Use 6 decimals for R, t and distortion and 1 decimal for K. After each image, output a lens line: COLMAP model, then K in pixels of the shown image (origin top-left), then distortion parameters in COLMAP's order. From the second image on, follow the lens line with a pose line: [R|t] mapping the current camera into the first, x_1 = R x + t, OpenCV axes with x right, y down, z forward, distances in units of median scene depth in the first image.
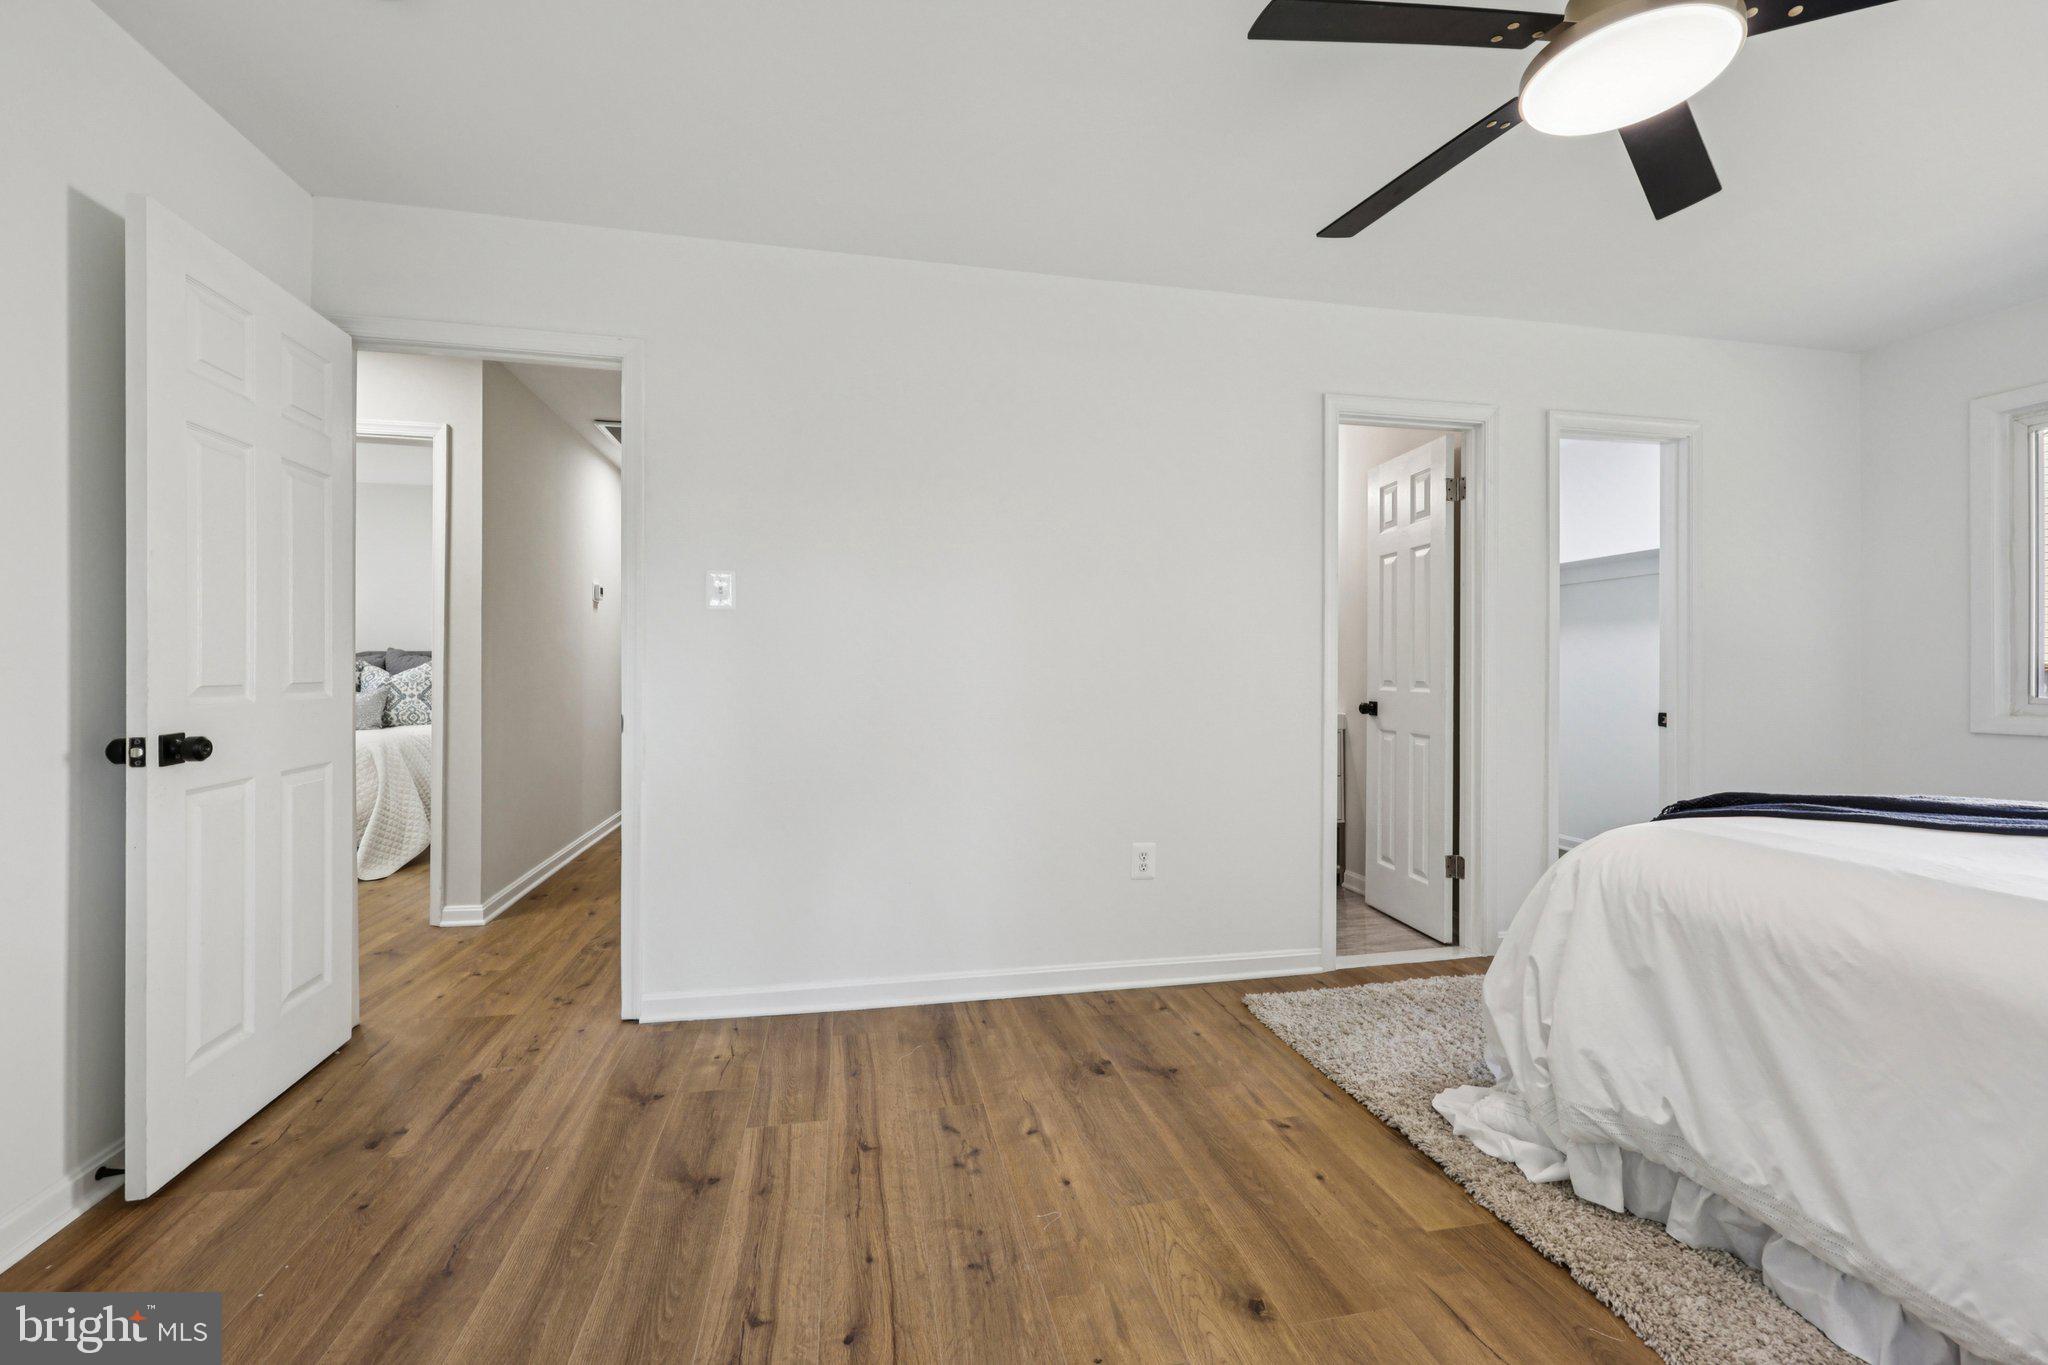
lens RADIAL K [[839.6, 0, 994.6], [0, 839.6, 674.6], [0, 0, 1]] dist [-0.000605, -0.000279]
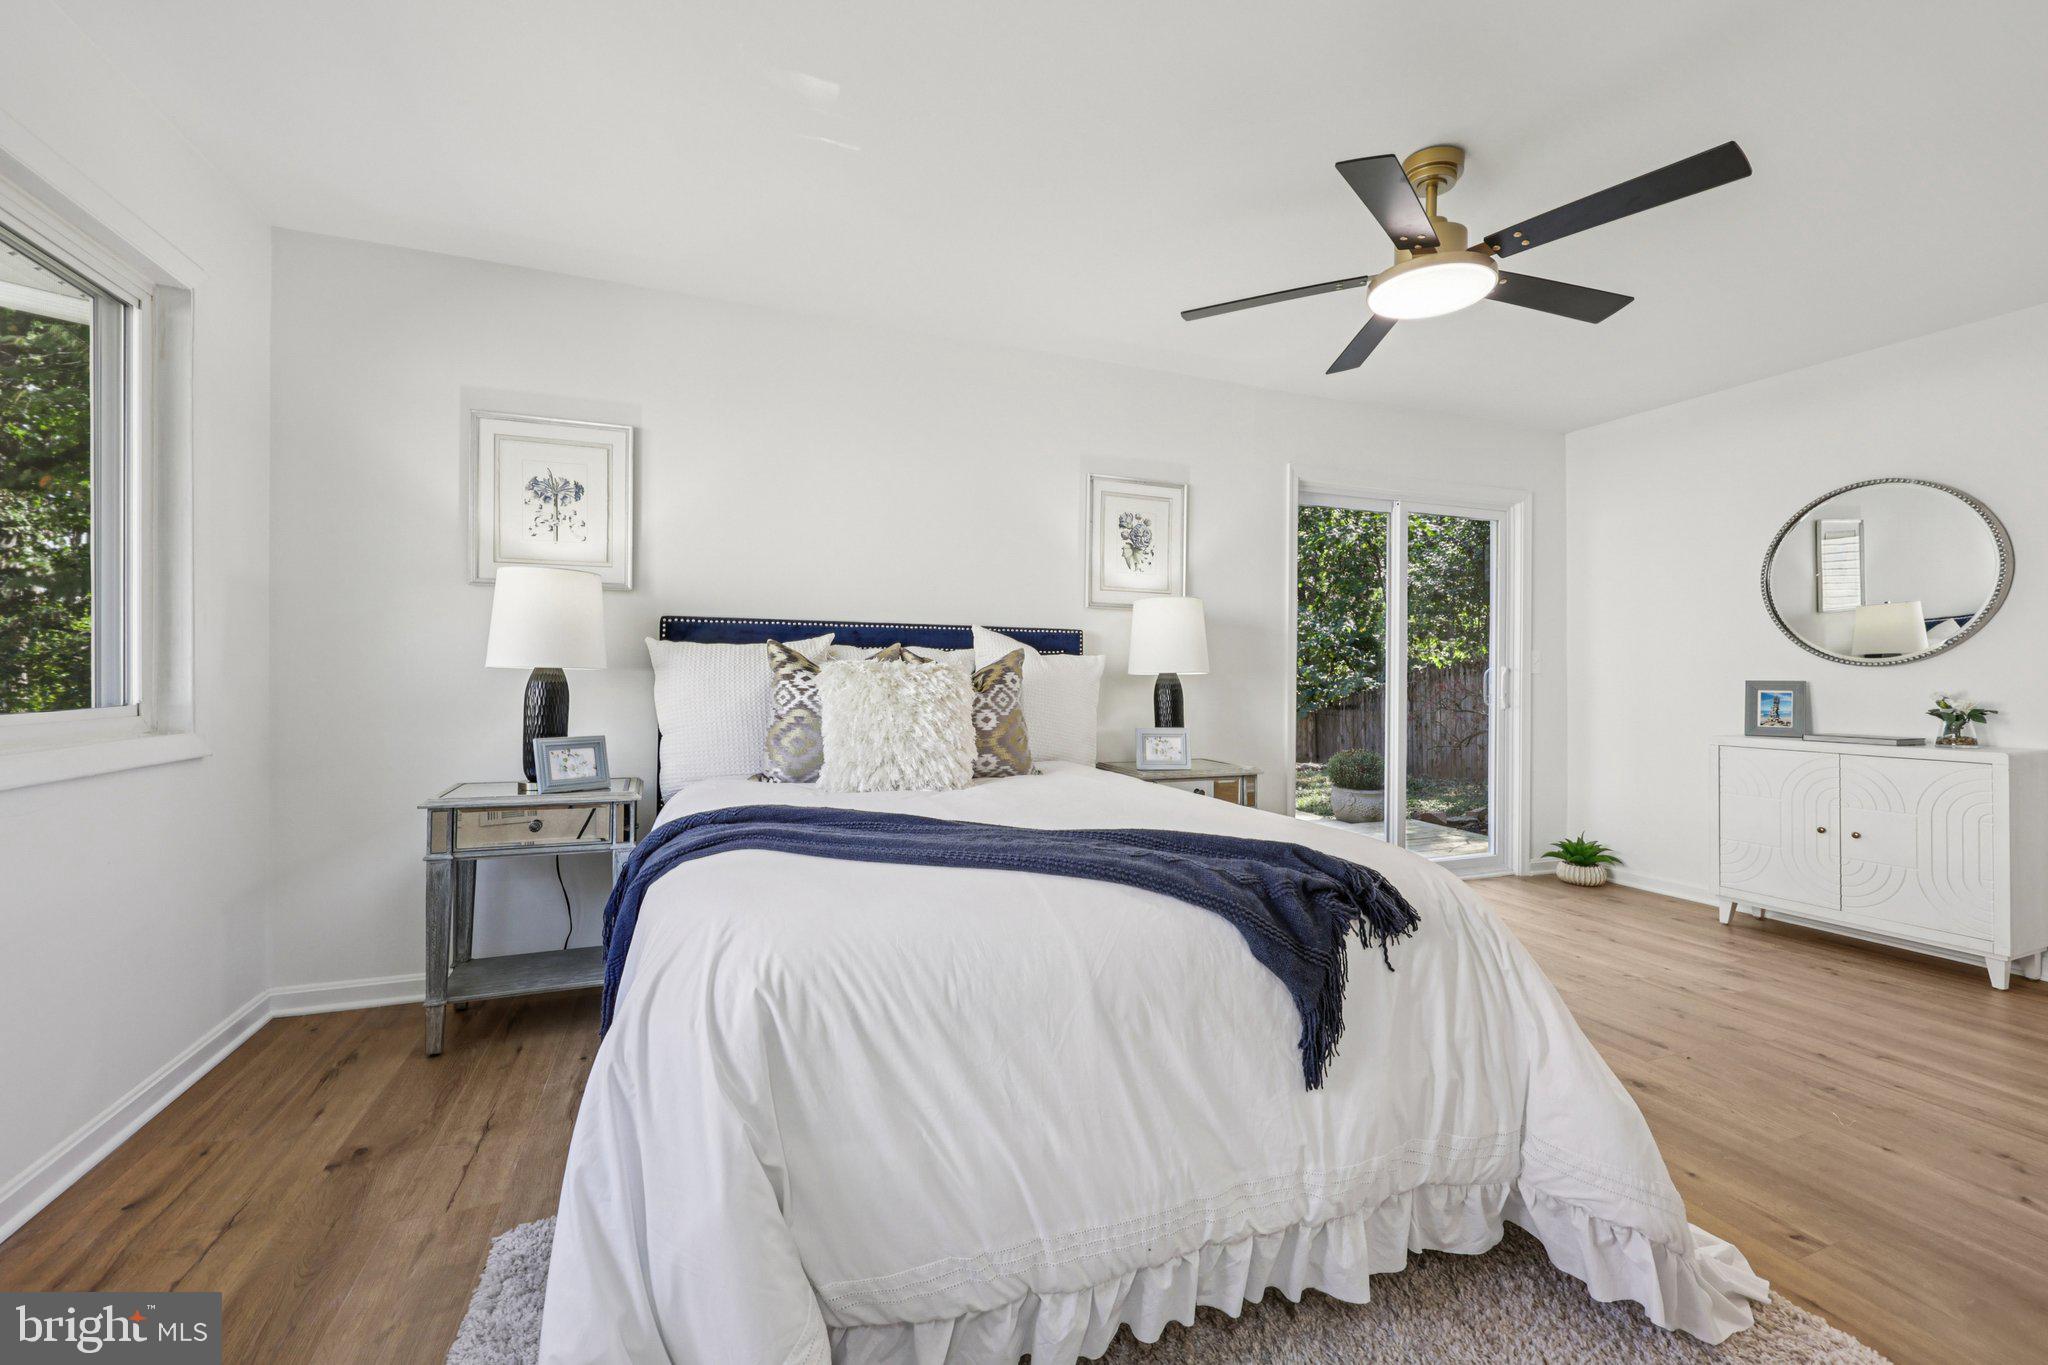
lens RADIAL K [[839.6, 0, 1023.8], [0, 839.6, 670.9], [0, 0, 1]] dist [-0.000605, -0.000279]
pose [[-0.984185, -0.008433, -0.176942, 1.257286], [-0.009143, 0.999953, 0.003197, -0.004352], [0.176906, 0.004765, -0.984216, 1.702451]]
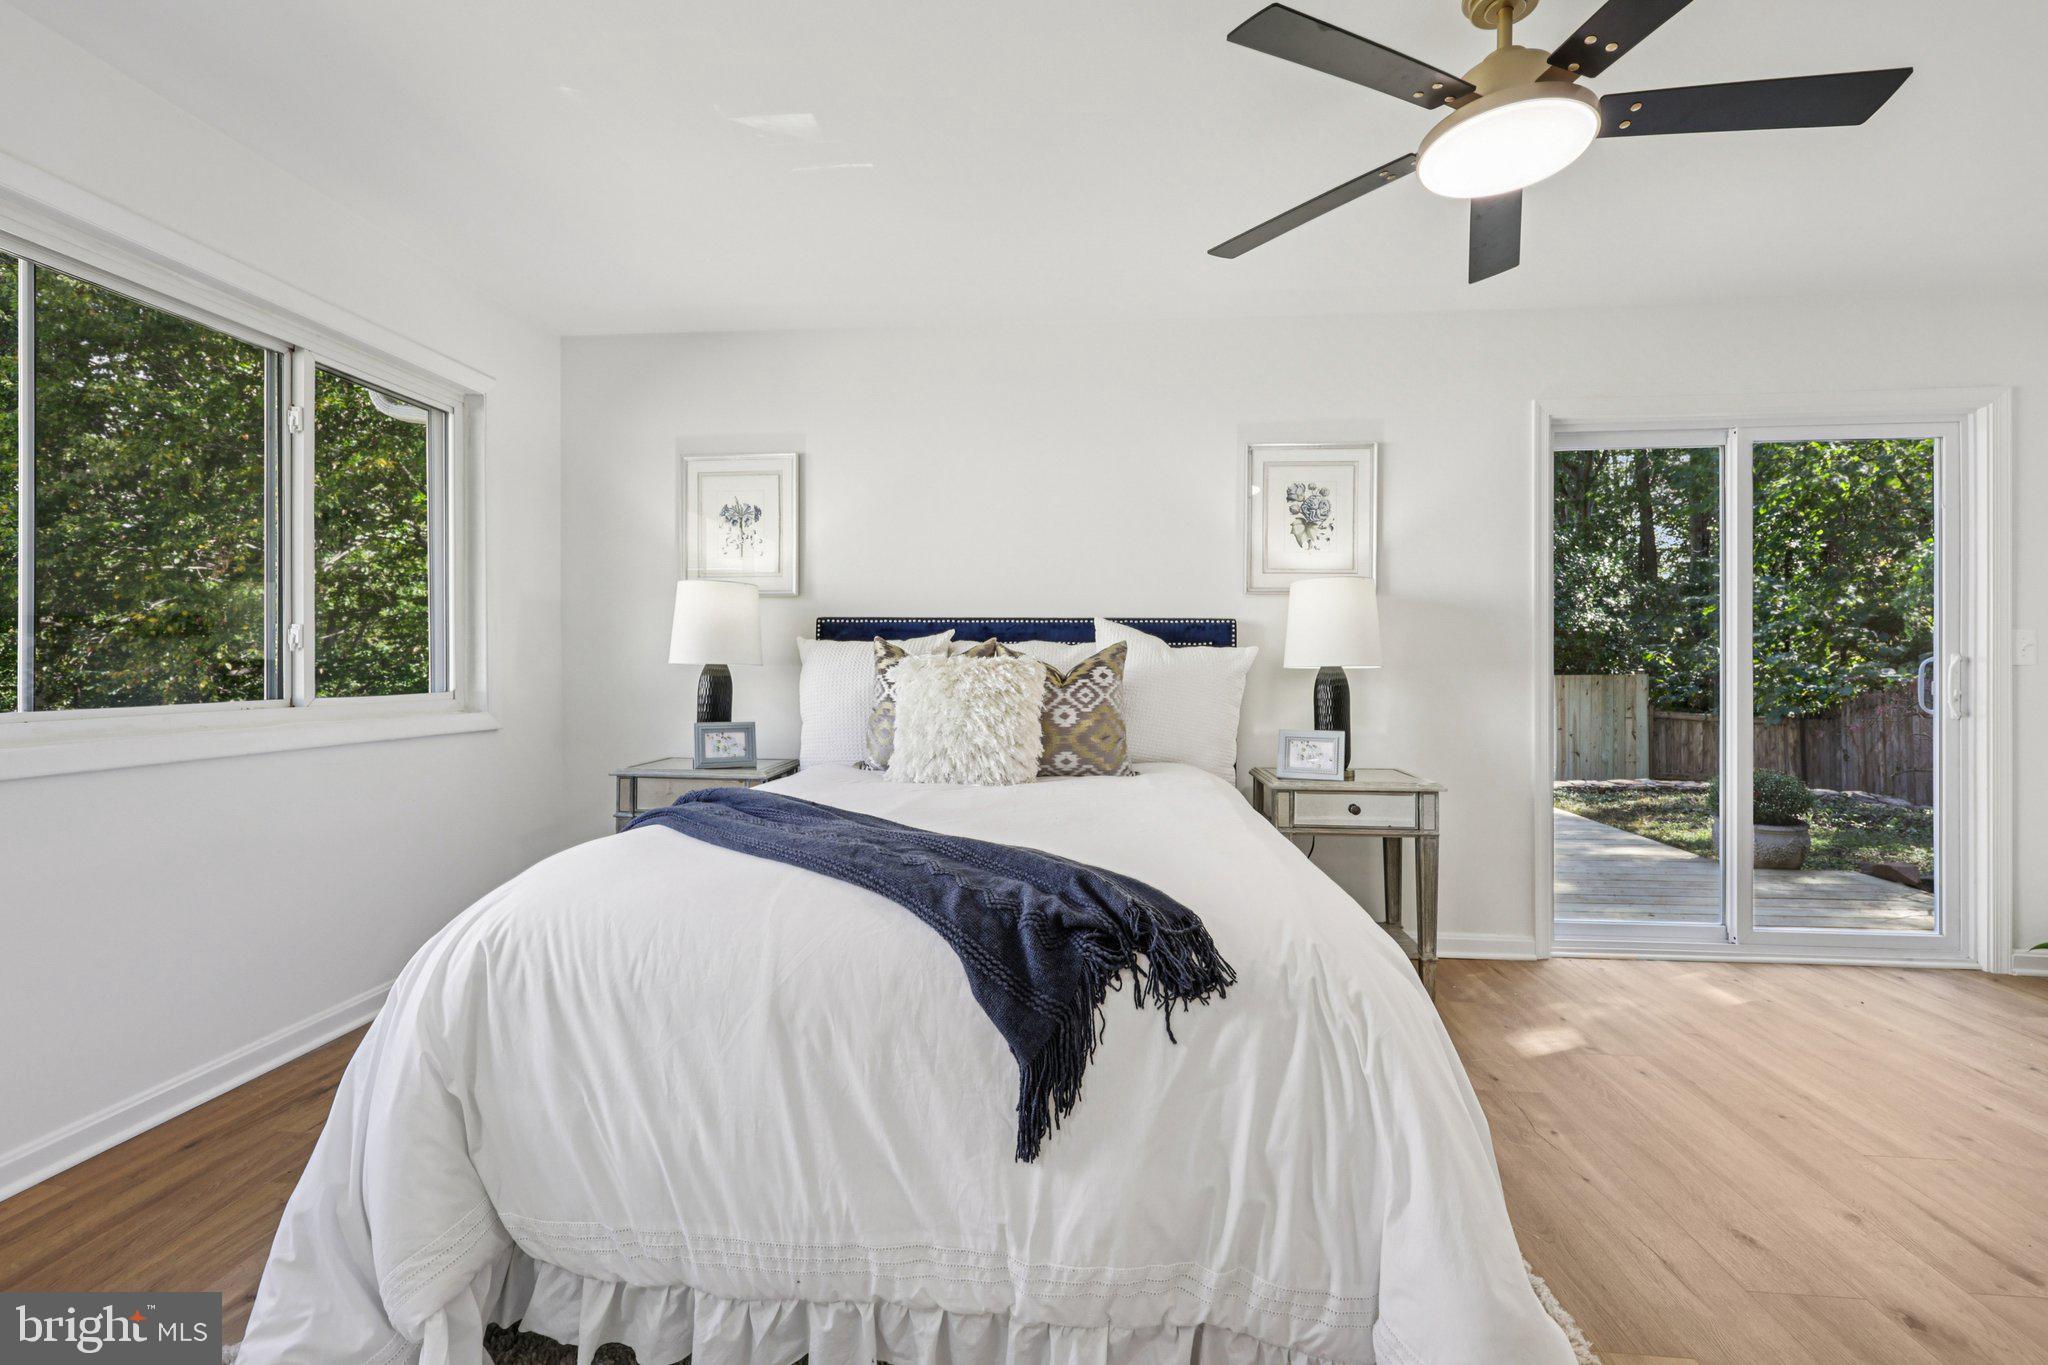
lens RADIAL K [[839.6, 0, 1018.6], [0, 839.6, 664.1], [0, 0, 1]] dist [-0.000605, -0.000279]
pose [[-0.960010, -0.003654, 0.279941, 0.762079], [-0.002458, 0.999986, 0.004623, -0.006727], [-0.279954, 0.003750, -0.960006, 1.627158]]
